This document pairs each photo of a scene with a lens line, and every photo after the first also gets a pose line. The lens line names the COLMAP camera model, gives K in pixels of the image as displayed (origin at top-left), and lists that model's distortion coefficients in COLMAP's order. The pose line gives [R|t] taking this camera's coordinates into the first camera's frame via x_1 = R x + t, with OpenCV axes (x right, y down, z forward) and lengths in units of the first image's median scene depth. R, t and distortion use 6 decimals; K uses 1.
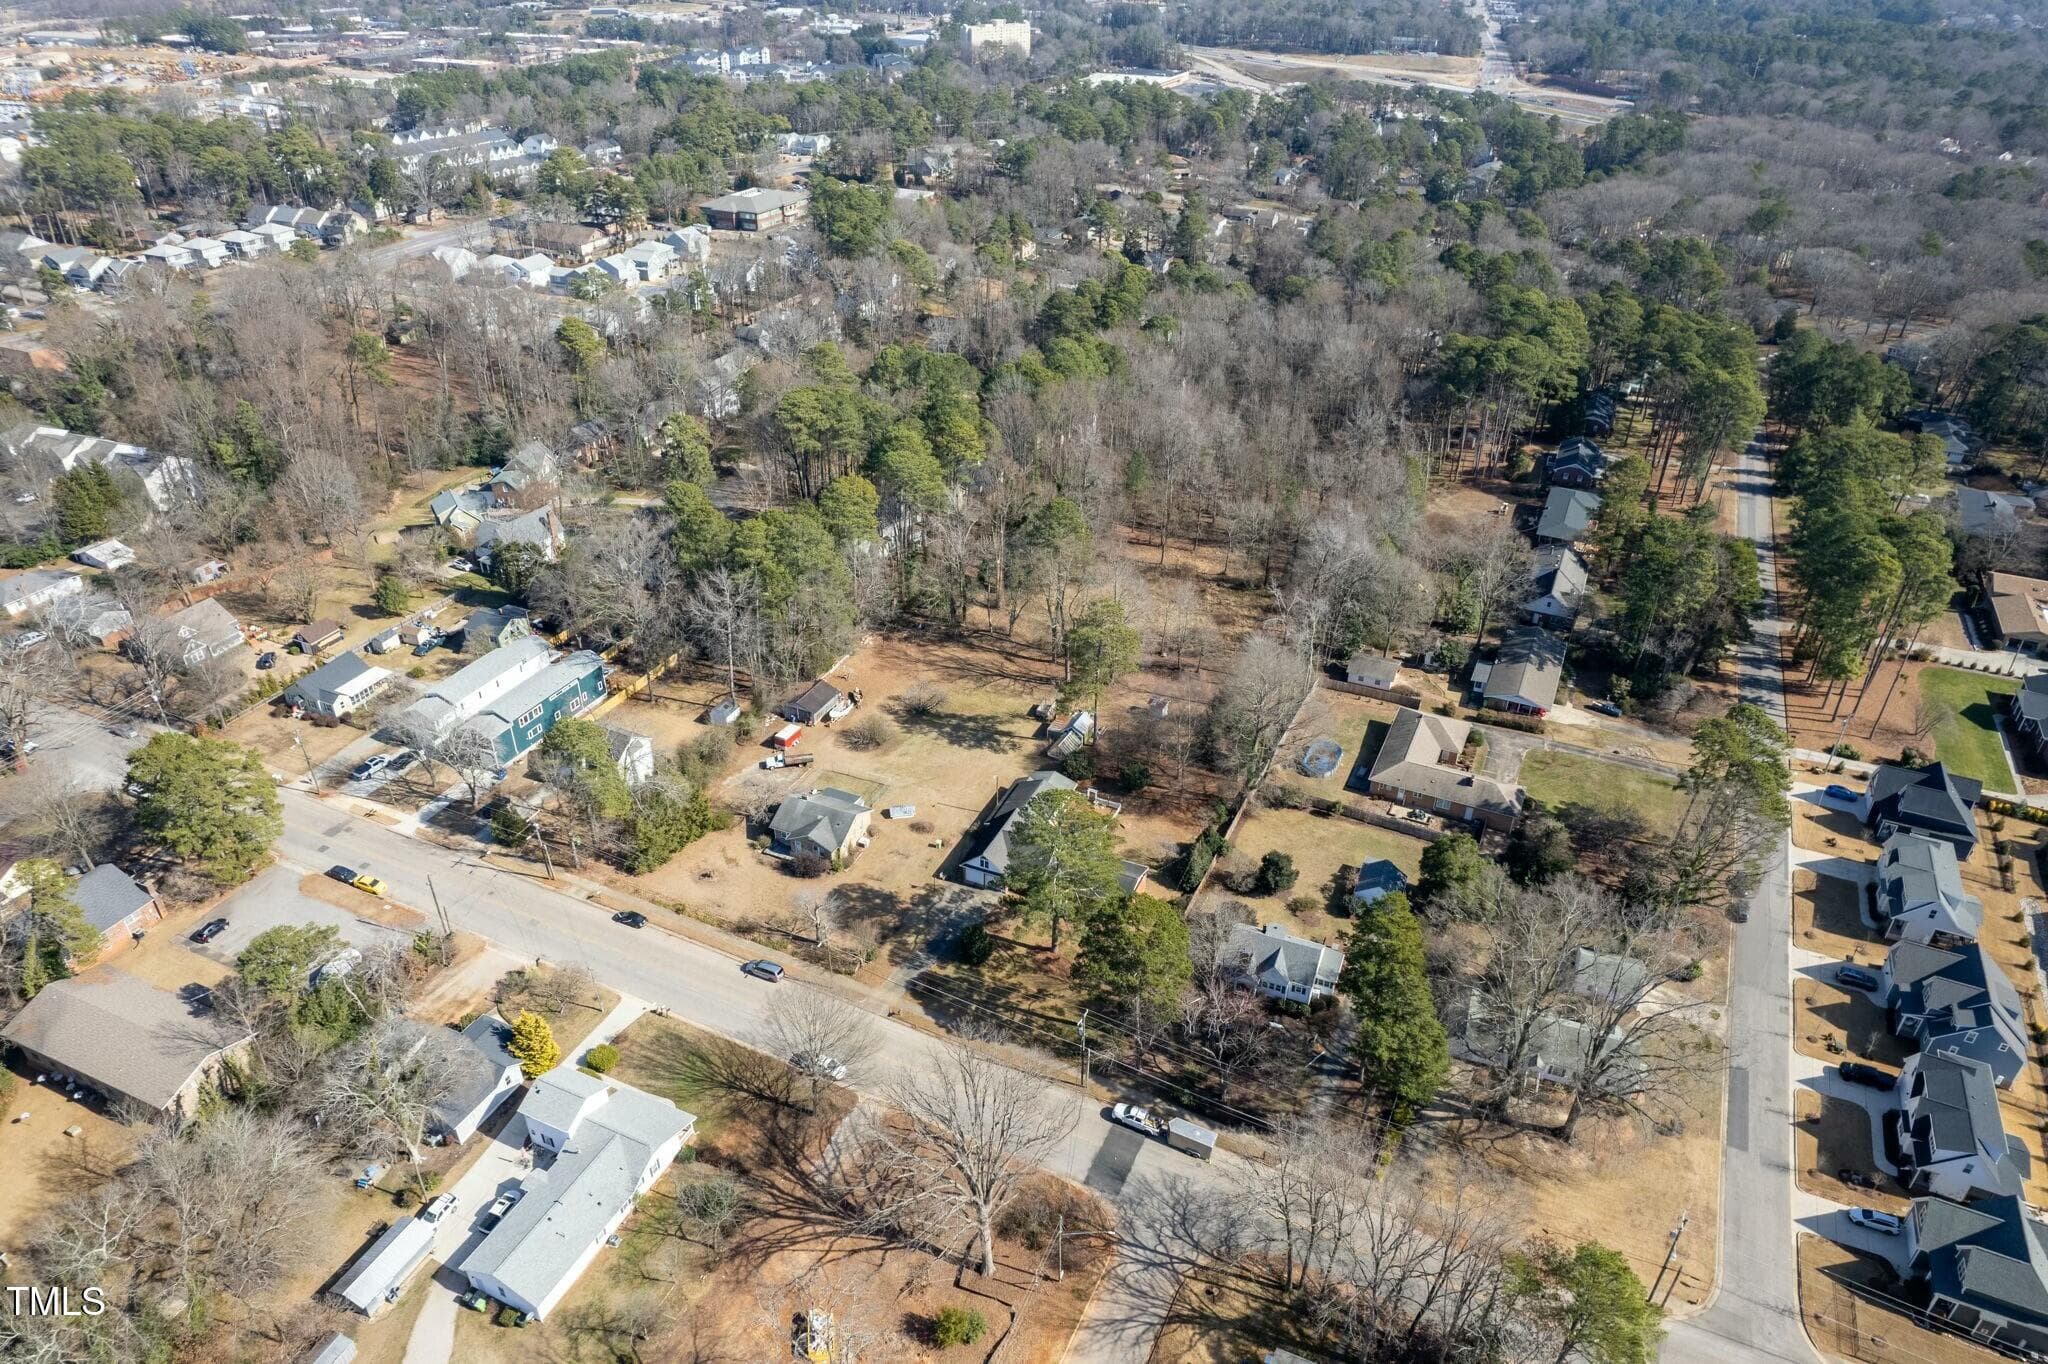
lens RADIAL K [[1312.8, 0, 1028.0], [0, 1312.8, 704.1], [0, 0, 1]] dist [-0.080861, 0.074715]
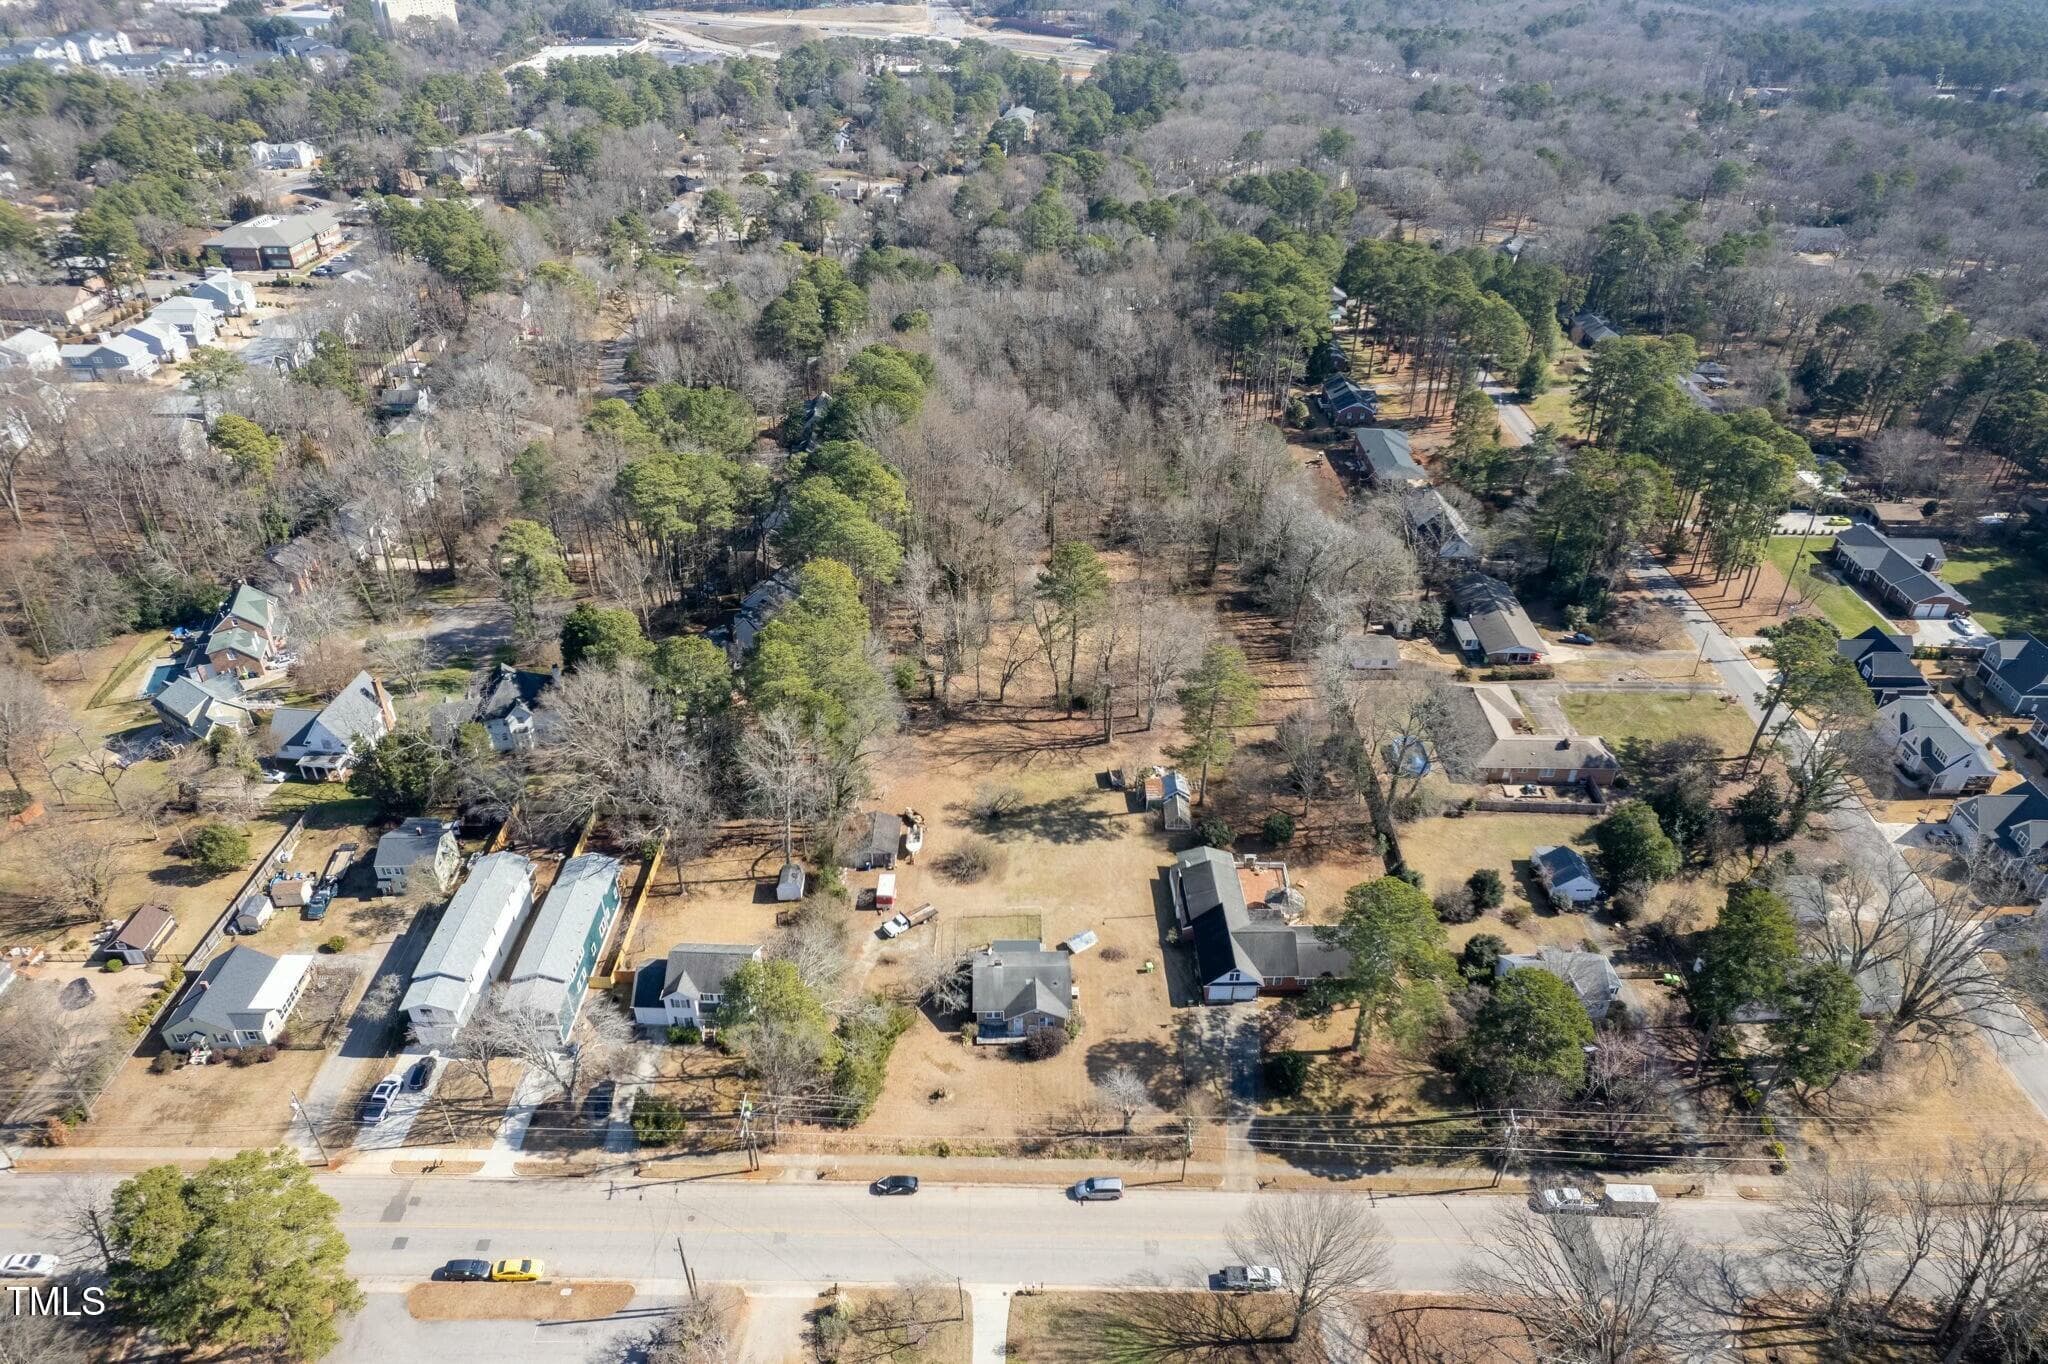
lens RADIAL K [[1312.8, 0, 1028.0], [0, 1312.8, 704.1], [0, 0, 1]] dist [-0.080861, 0.074715]
pose [[0.906860, -0.233347, 0.350933, -0.342899], [0.222982, 0.972285, 0.070288, -0.120020], [-0.357608, 0.014510, 0.933759, 0.182248]]
